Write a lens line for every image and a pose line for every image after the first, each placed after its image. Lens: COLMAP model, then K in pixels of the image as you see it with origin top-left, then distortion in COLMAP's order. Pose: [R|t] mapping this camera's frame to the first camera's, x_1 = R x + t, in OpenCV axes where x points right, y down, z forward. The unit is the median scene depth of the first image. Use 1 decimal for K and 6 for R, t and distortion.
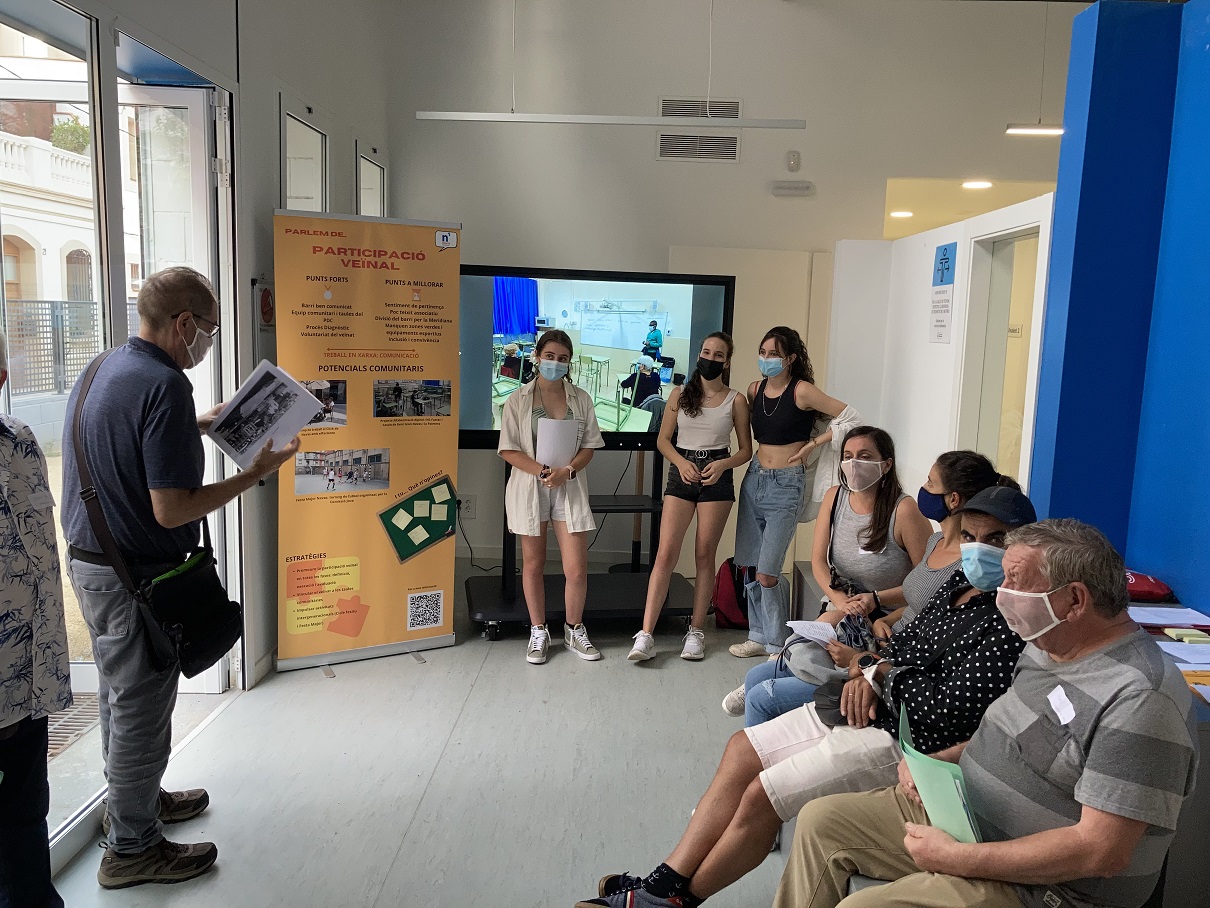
lens RADIAL K [[1012.8, 0, 565.3], [0, 1012.8, 458.3], [0, 0, 1]] dist [0.002470, -0.002711]
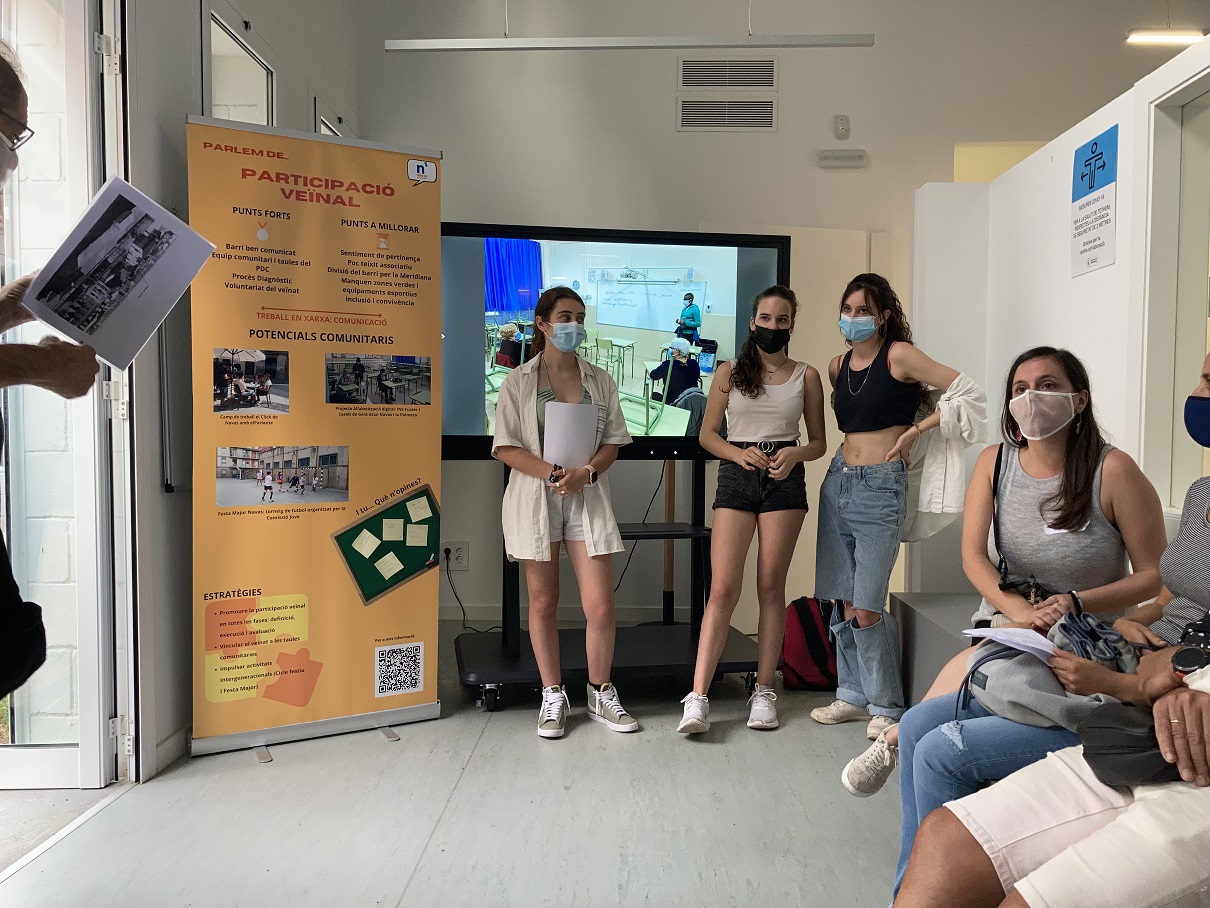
lens RADIAL K [[1012.8, 0, 565.3], [0, 1012.8, 458.3], [0, 0, 1]] dist [0.002470, -0.002711]
pose [[0.999717, -0.022896, 0.006454, -0.018461], [0.023448, 0.994172, -0.105228, 0.078580], [-0.004007, 0.105349, 0.994427, 0.251367]]
